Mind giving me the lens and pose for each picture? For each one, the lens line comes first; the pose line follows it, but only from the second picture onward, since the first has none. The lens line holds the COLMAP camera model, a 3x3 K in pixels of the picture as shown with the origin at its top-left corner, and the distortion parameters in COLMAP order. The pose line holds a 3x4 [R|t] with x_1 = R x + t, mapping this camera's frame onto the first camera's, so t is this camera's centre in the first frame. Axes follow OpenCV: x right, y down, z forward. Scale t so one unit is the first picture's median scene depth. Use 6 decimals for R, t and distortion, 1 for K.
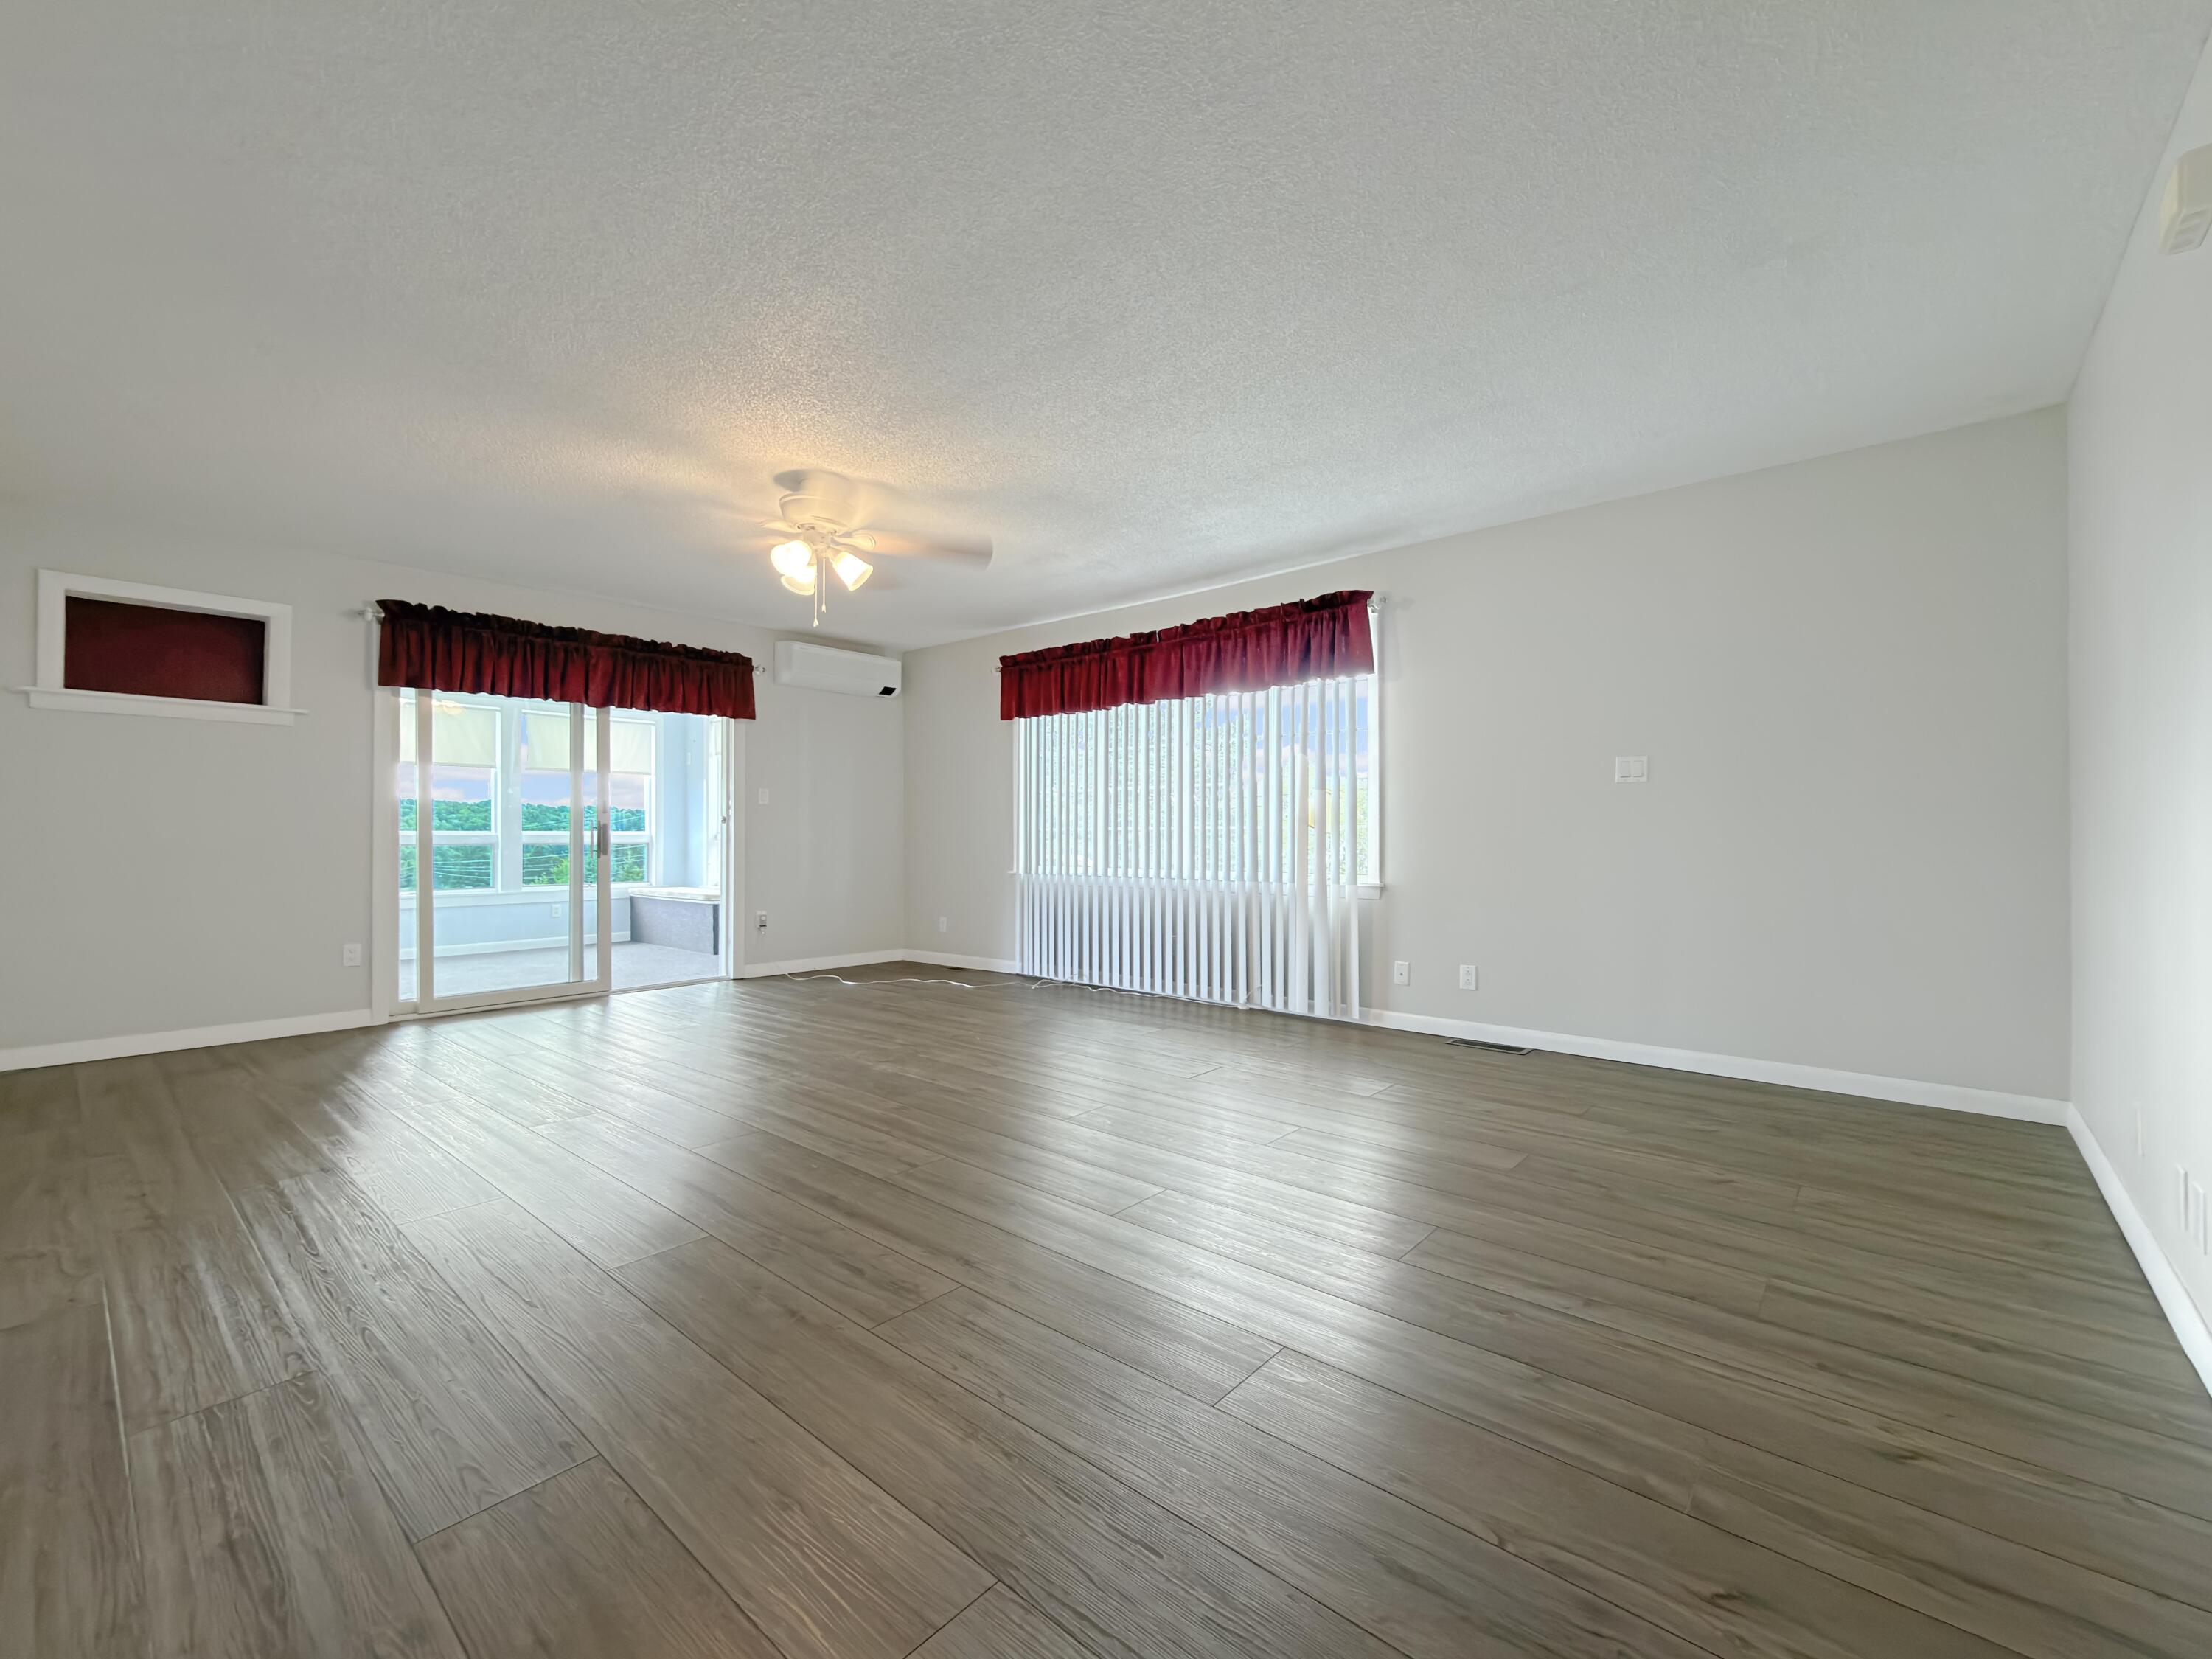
lens RADIAL K [[905.7, 0, 1092.3], [0, 905.7, 842.1], [0, 0, 1]] dist [0.002972, -0.000337]
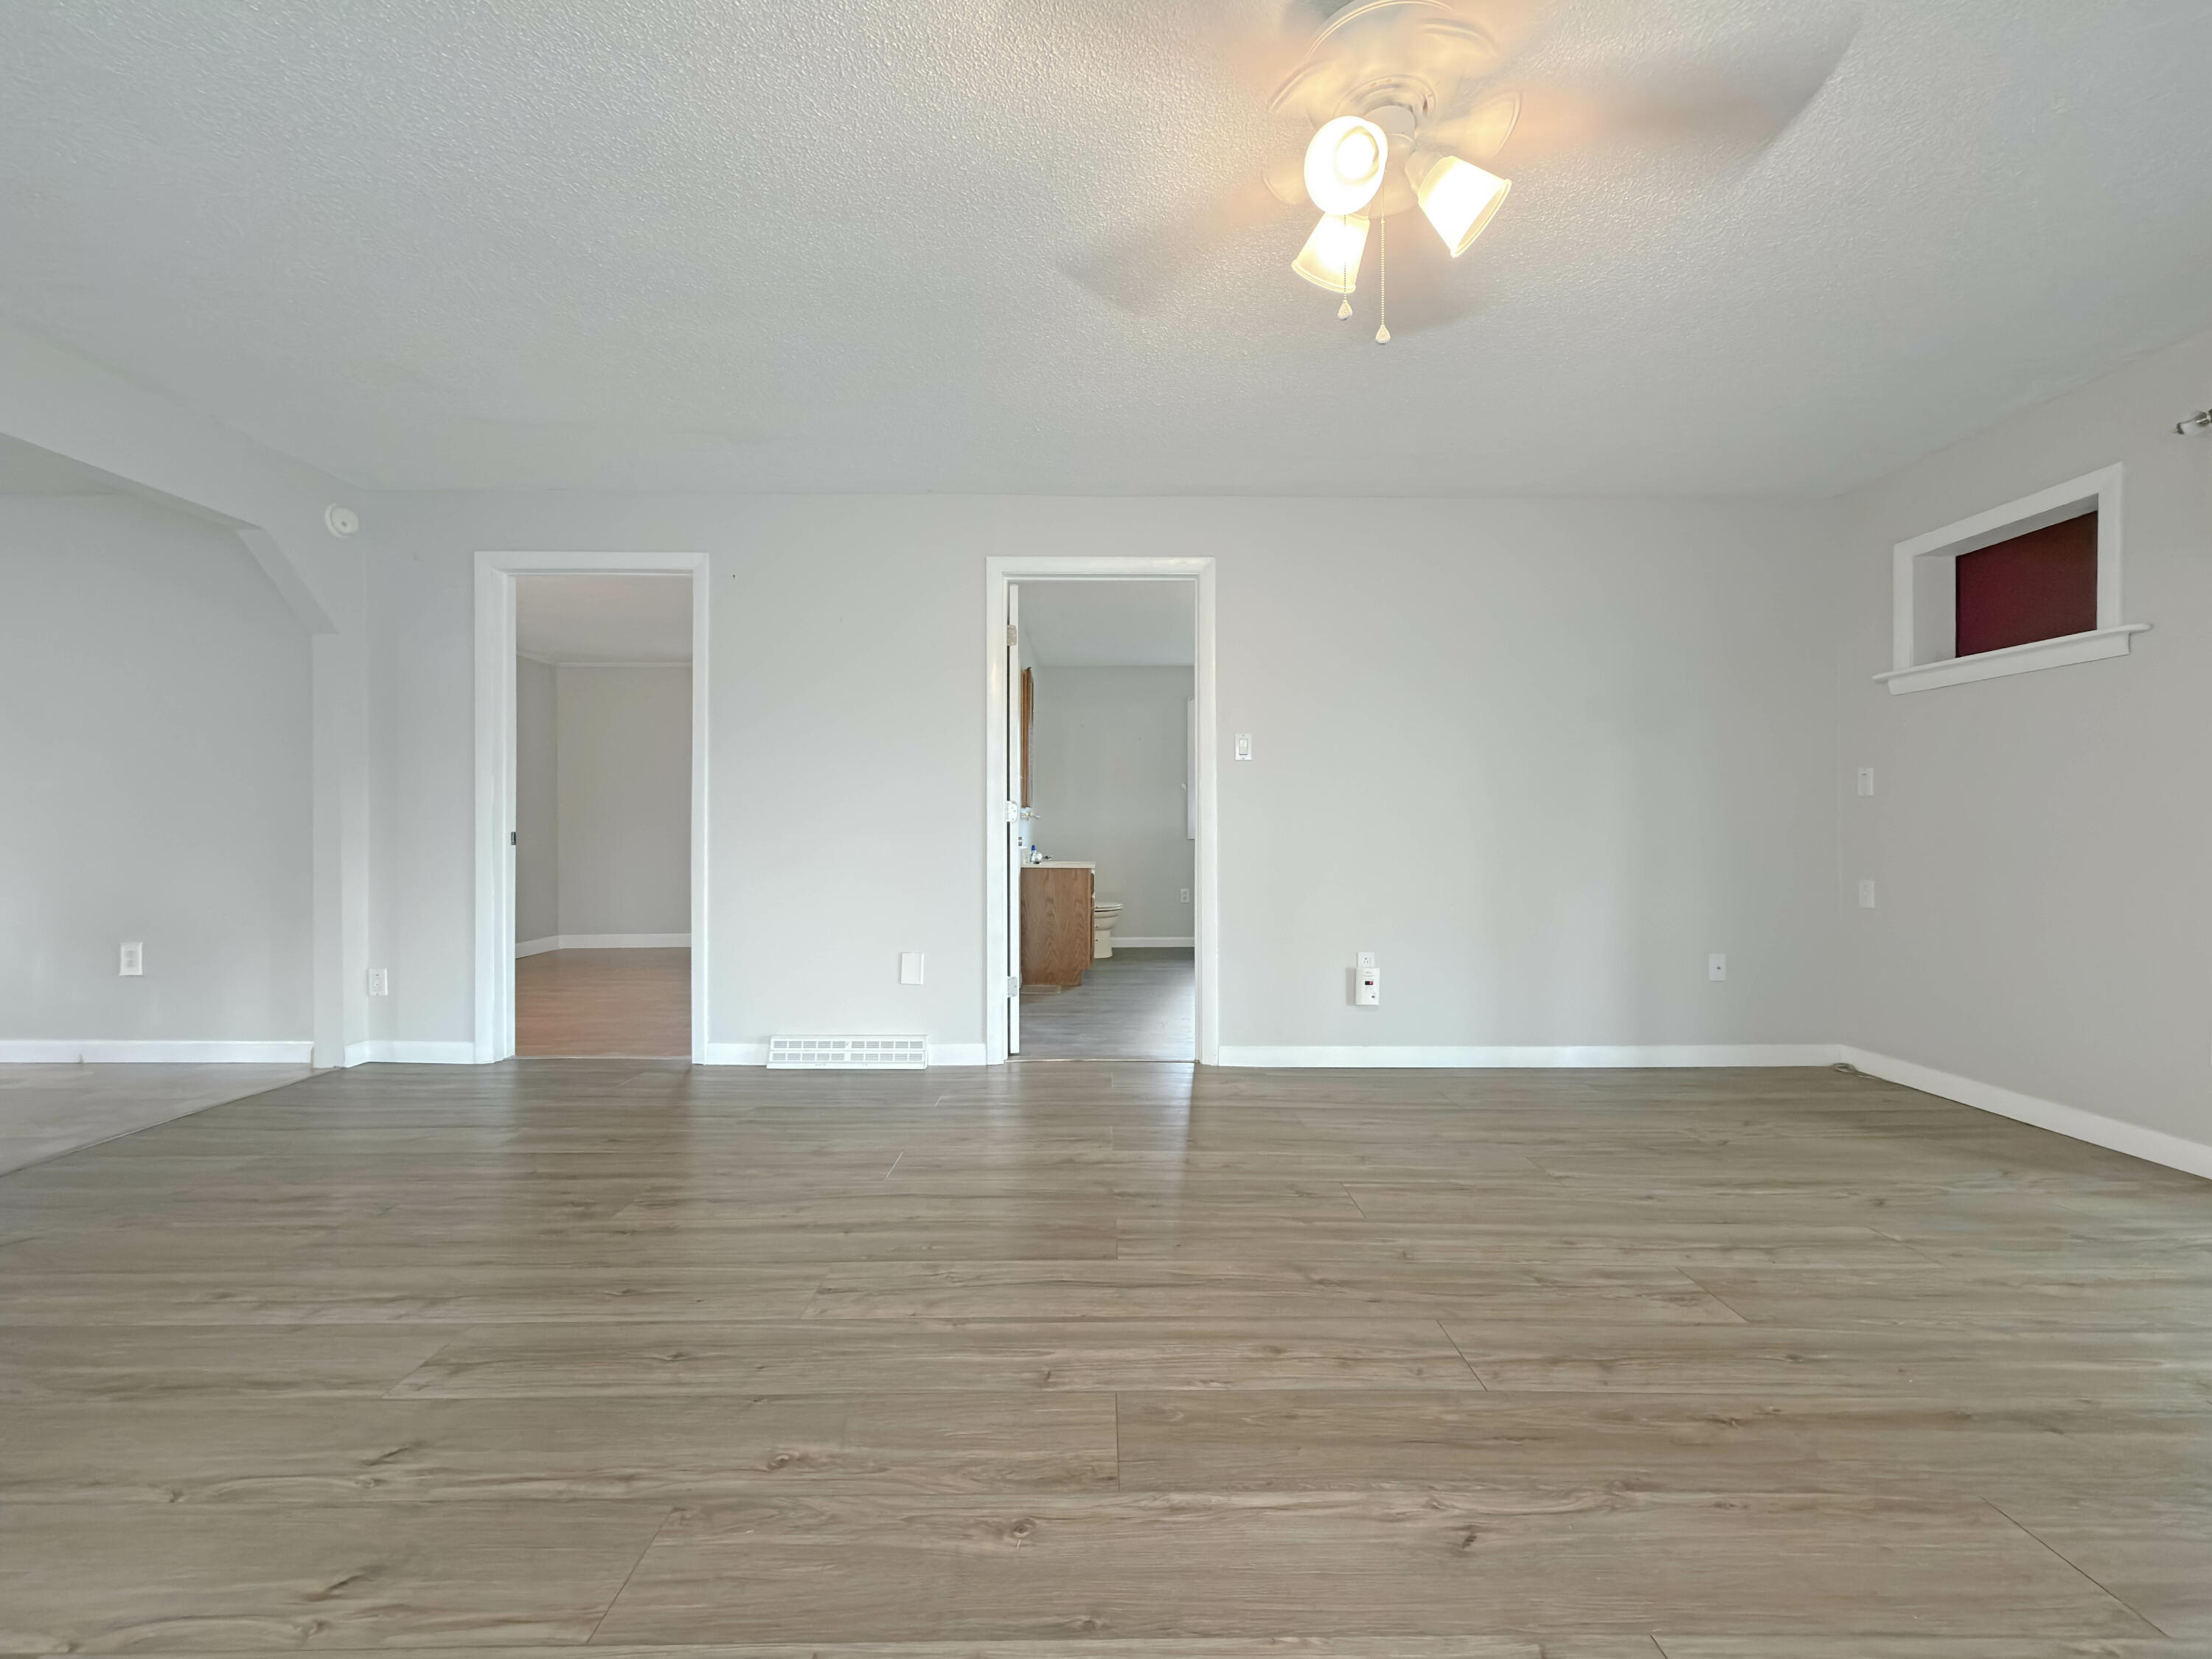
lens RADIAL K [[905.7, 0, 1117.2], [0, 905.7, 828.7], [0, 0, 1]] dist [0.002972, -0.000337]
pose [[-0.738359, -0.006122, -0.674381, 0.077360], [-0.004179, 0.999981, -0.004501, -0.001969], [0.674395, -0.000505, -0.738370, 1.136782]]
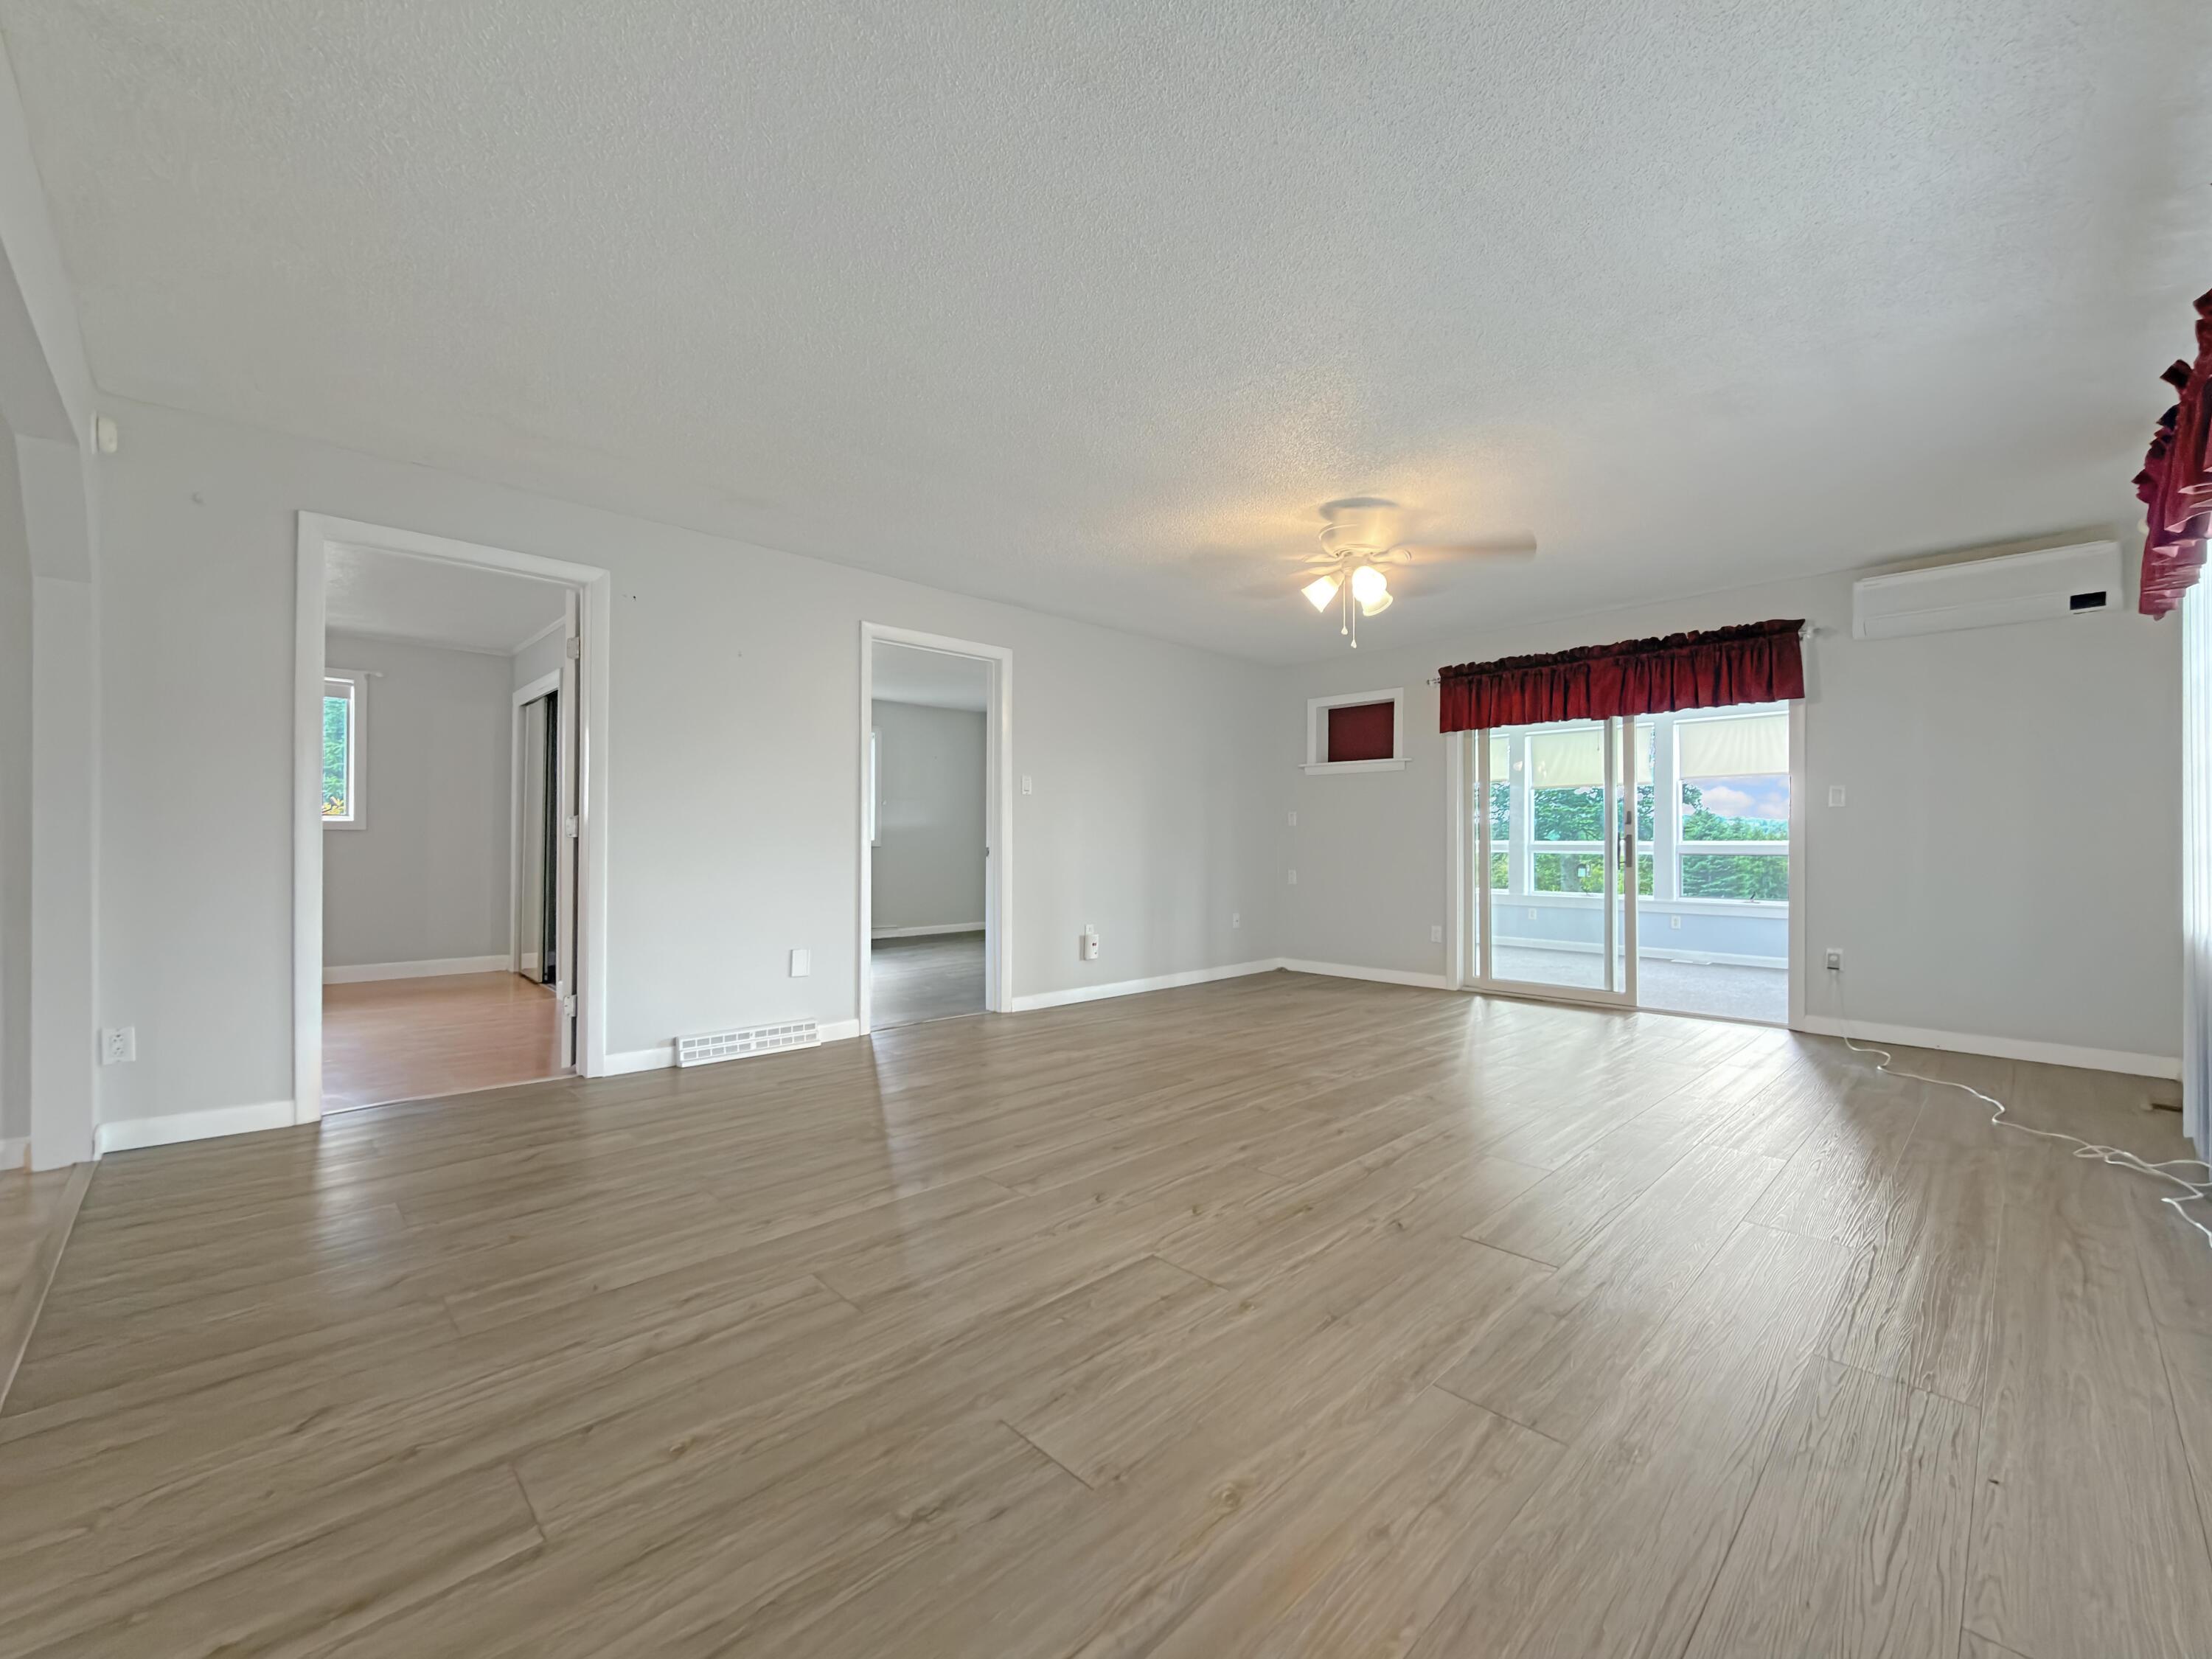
lens RADIAL K [[905.7, 0, 1108.8], [0, 905.7, 832.7], [0, 0, 1]] dist [0.002972, -0.000337]
pose [[-0.067761, -0.009335, -0.997658, 0.693895], [-0.009522, 0.999917, -0.008710, -0.012250], [0.997656, 0.008909, -0.067845, 0.729882]]
